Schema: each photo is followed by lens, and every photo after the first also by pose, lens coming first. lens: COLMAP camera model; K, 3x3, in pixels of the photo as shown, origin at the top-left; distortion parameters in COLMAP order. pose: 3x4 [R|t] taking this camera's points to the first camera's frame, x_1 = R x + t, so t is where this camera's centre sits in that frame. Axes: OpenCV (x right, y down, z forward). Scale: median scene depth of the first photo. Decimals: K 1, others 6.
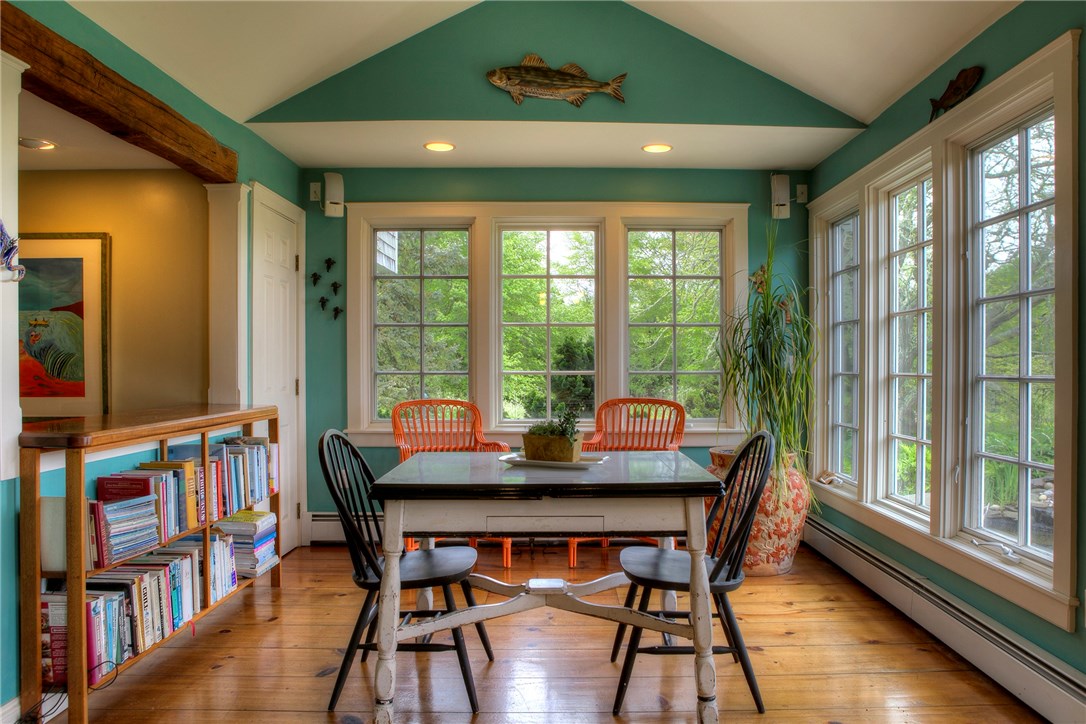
lens RADIAL K [[754.4, 0, 545.8], [0, 754.4, 394.4], [0, 0, 1]] dist [-0.056139, 0.001196]
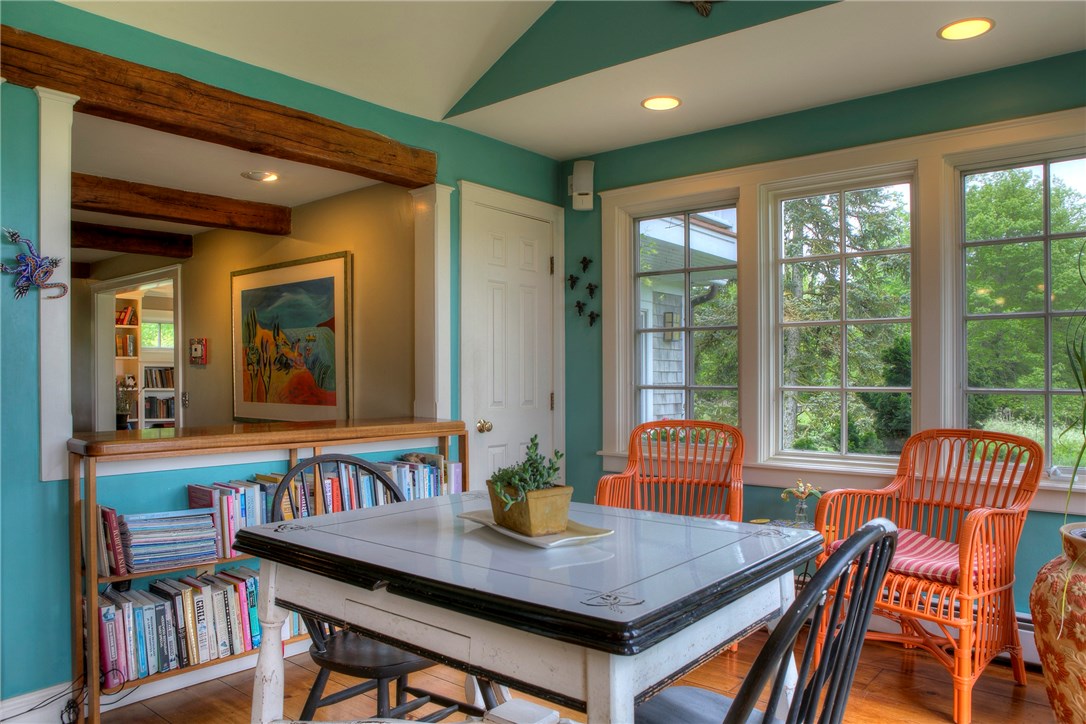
lens RADIAL K [[754.4, 0, 545.8], [0, 754.4, 394.4], [0, 0, 1]] dist [-0.056139, 0.001196]
pose [[0.780227, 0.014413, -0.625331, 0.290837], [-0.025620, 0.999632, -0.008926, -0.011811], [0.624972, 0.022985, 0.780309, 0.339498]]
